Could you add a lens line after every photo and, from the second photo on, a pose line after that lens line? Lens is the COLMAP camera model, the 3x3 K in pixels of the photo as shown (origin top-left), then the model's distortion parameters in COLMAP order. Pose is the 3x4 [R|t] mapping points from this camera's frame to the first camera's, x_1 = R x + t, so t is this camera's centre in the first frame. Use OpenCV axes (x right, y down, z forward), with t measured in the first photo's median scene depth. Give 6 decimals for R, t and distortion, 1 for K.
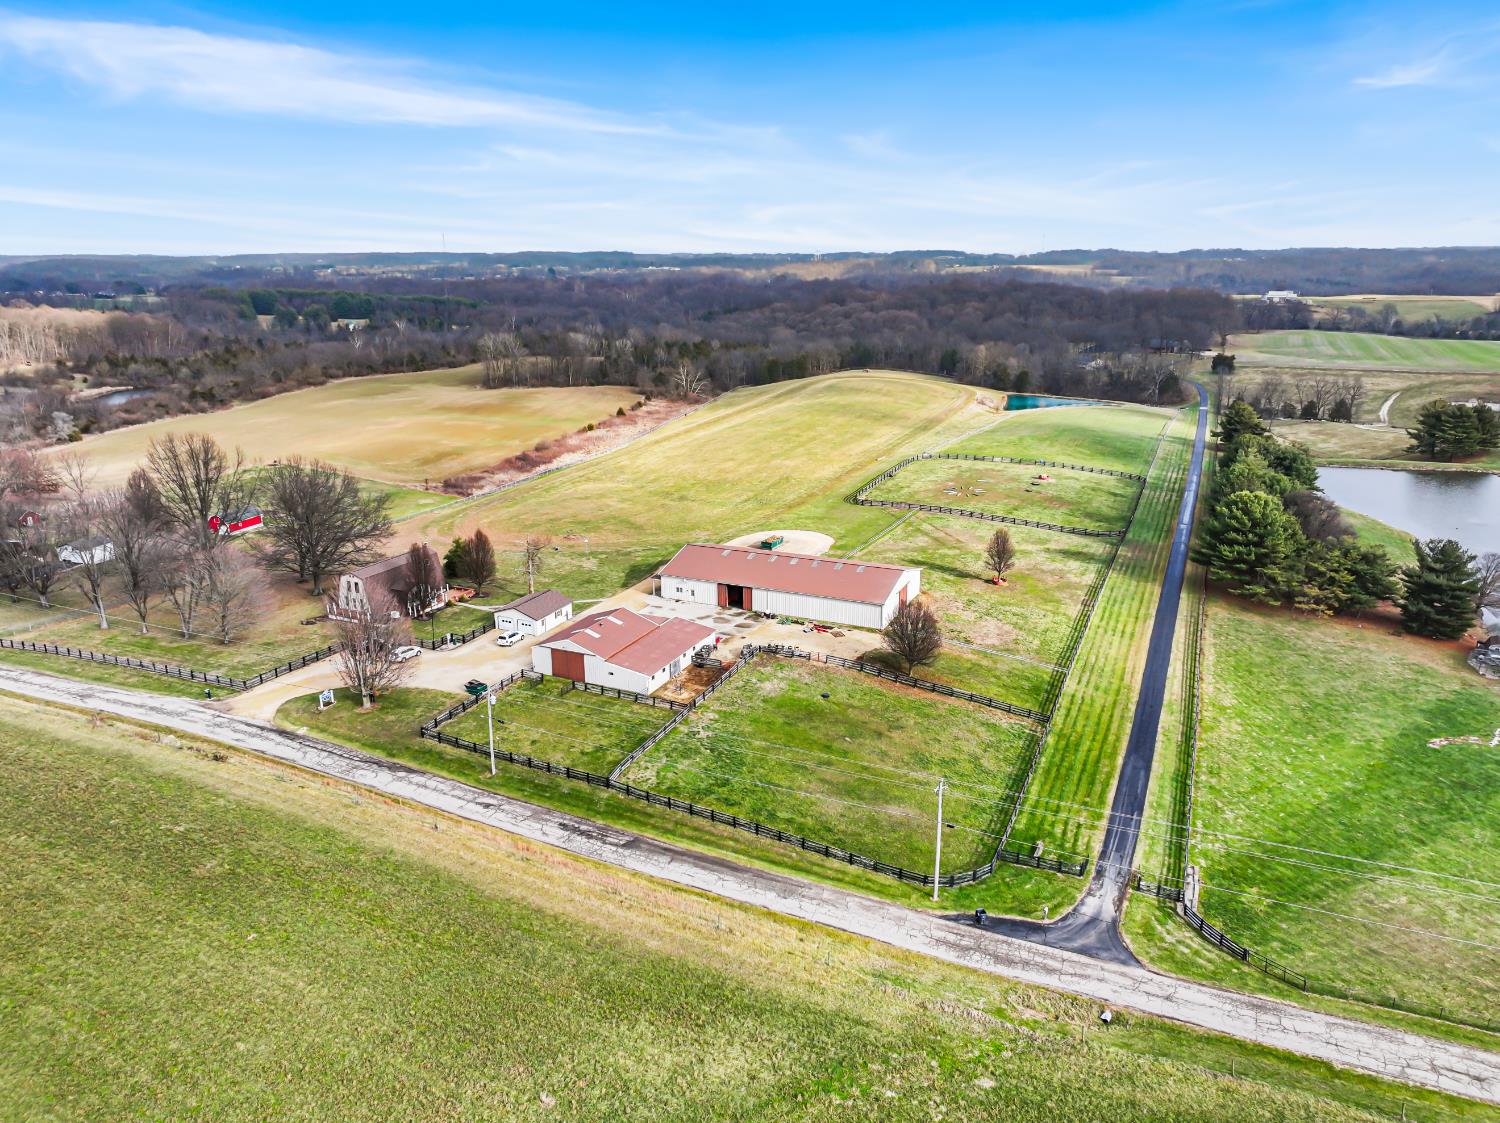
lens RADIAL K [[1016.6, 0, 746.6], [0, 1016.6, 584.9], [0, 0, 1]] dist [-0.001155, 0.002420]
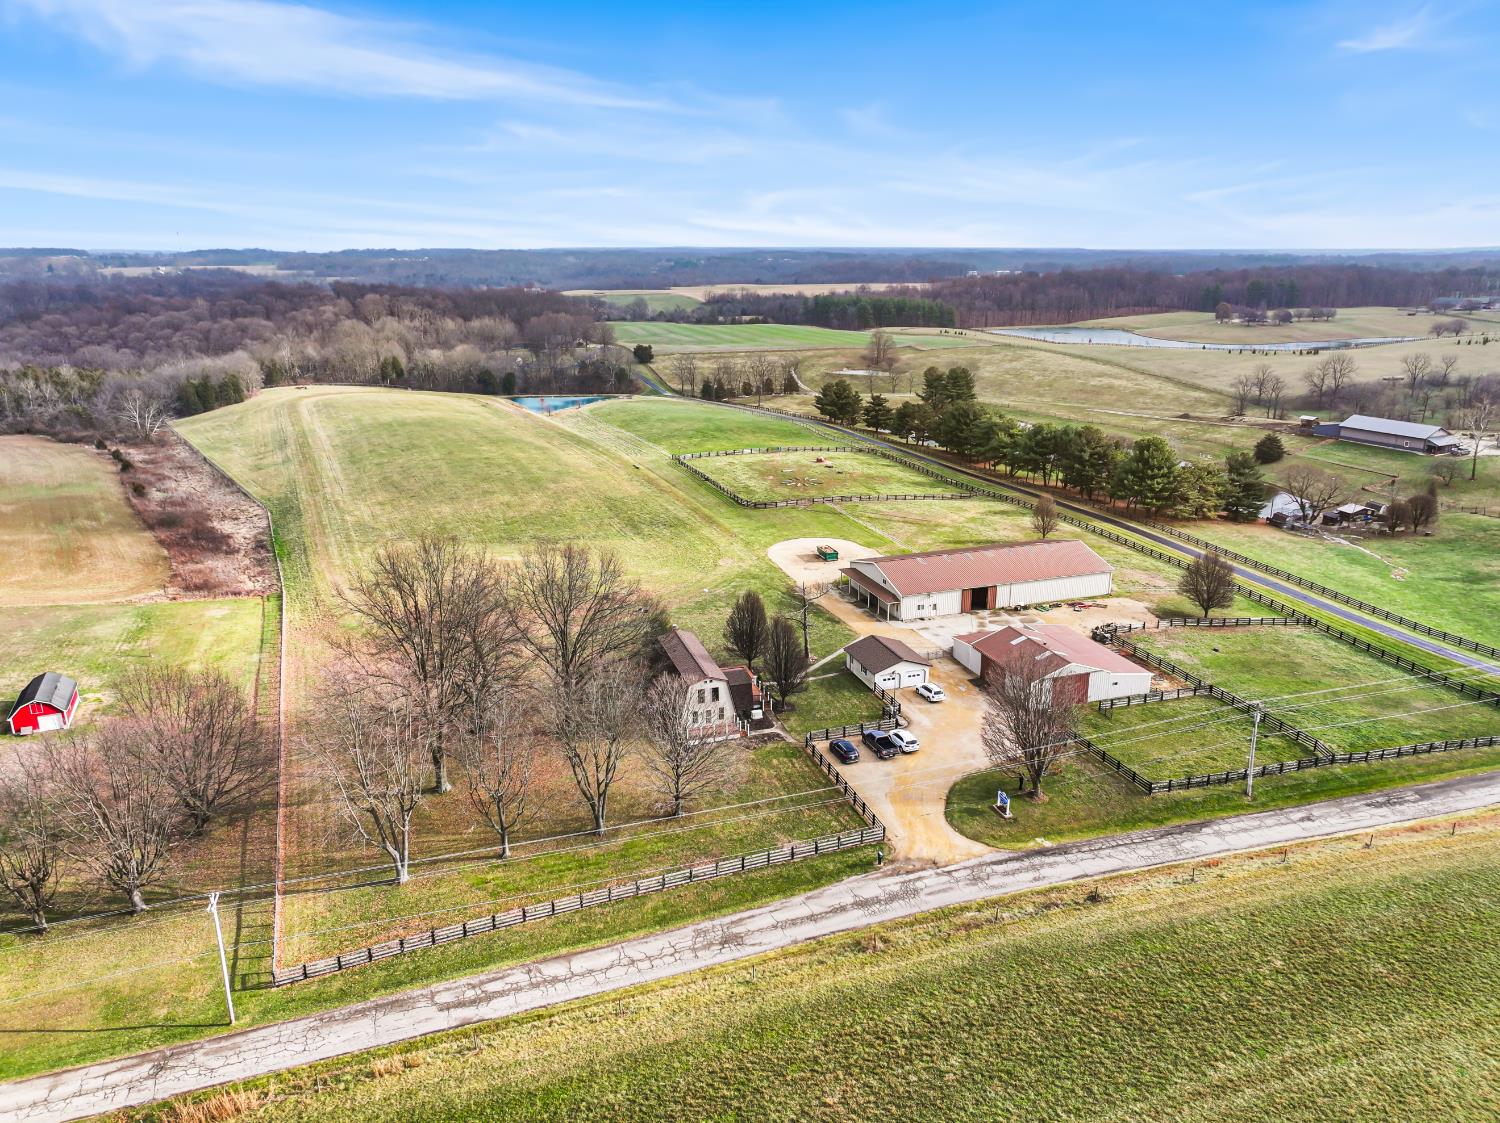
lens RADIAL K [[1024.3, 0, 750.0], [0, 1024.3, 561.5], [0, 0, 1]] dist [0.004298, 0.006976]
pose [[0.728937, -0.197436, 0.655492, -0.880317], [0.212617, 0.975450, 0.057368, -0.138161], [-0.650727, 0.097551, 0.753020, 0.410823]]
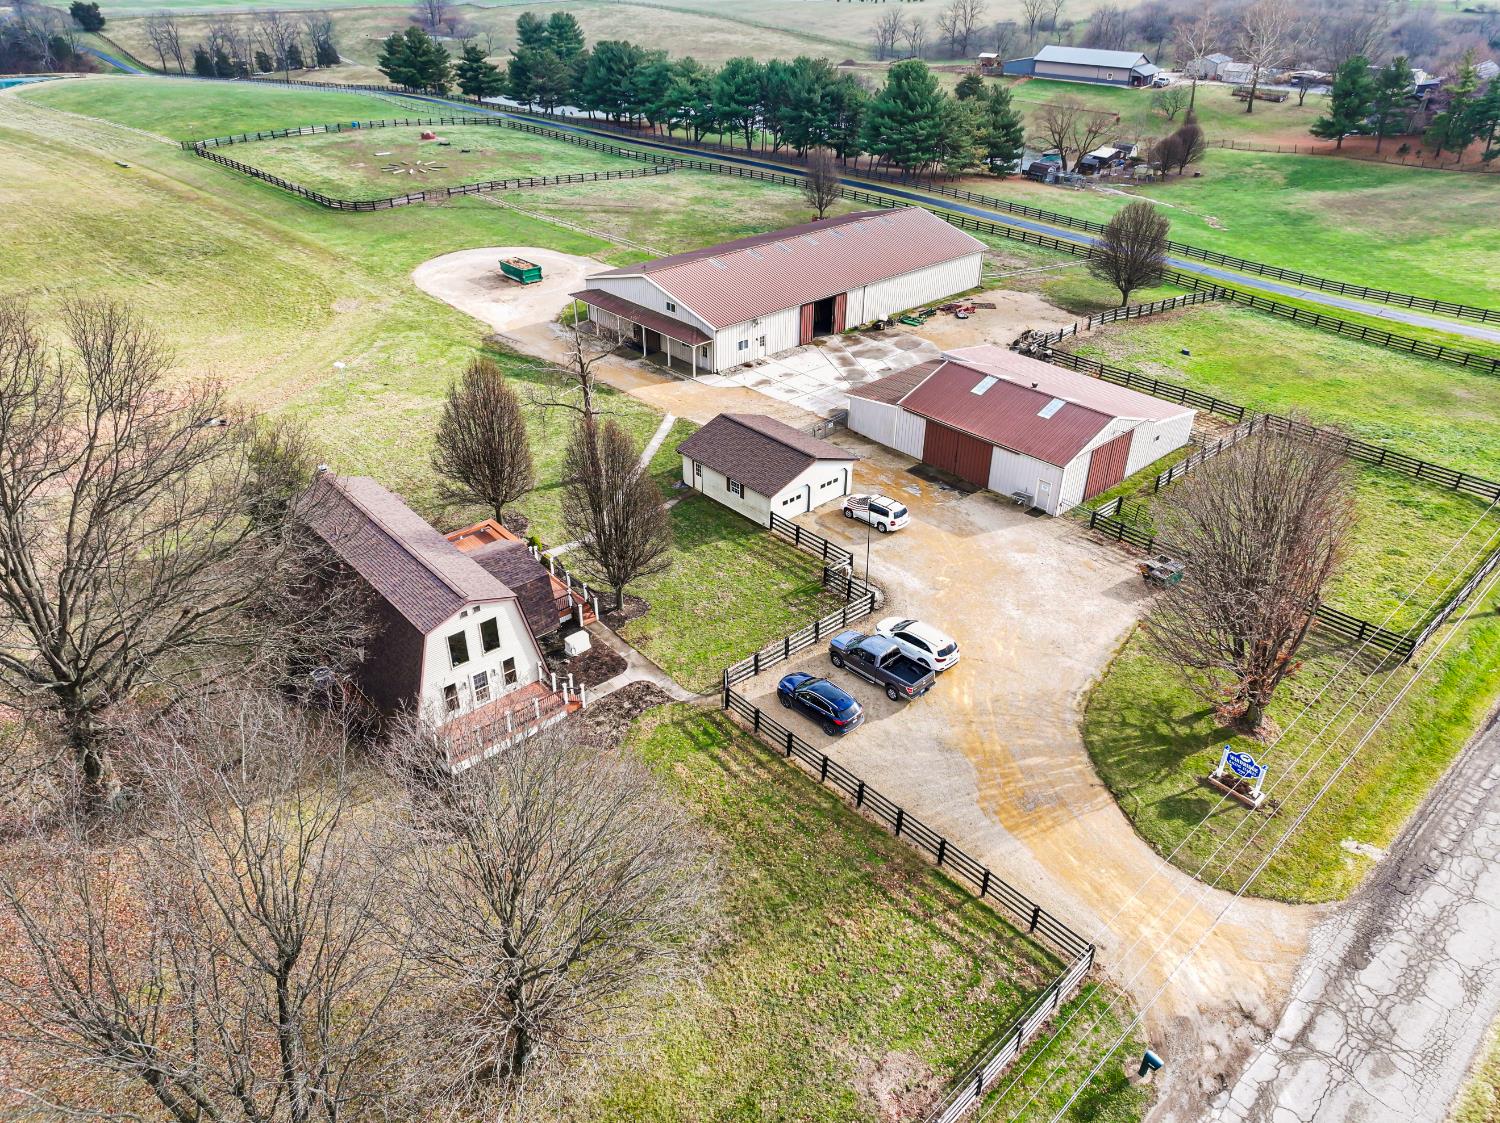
lens RADIAL K [[1024.3, 0, 750.0], [0, 1024.3, 561.5], [0, 0, 1]] dist [0.004298, 0.006976]
pose [[0.387674, -0.484149, 0.784416, -0.610917], [0.274296, 0.873006, 0.403265, -0.126724], [-0.880040, 0.058827, 0.471241, 0.810372]]
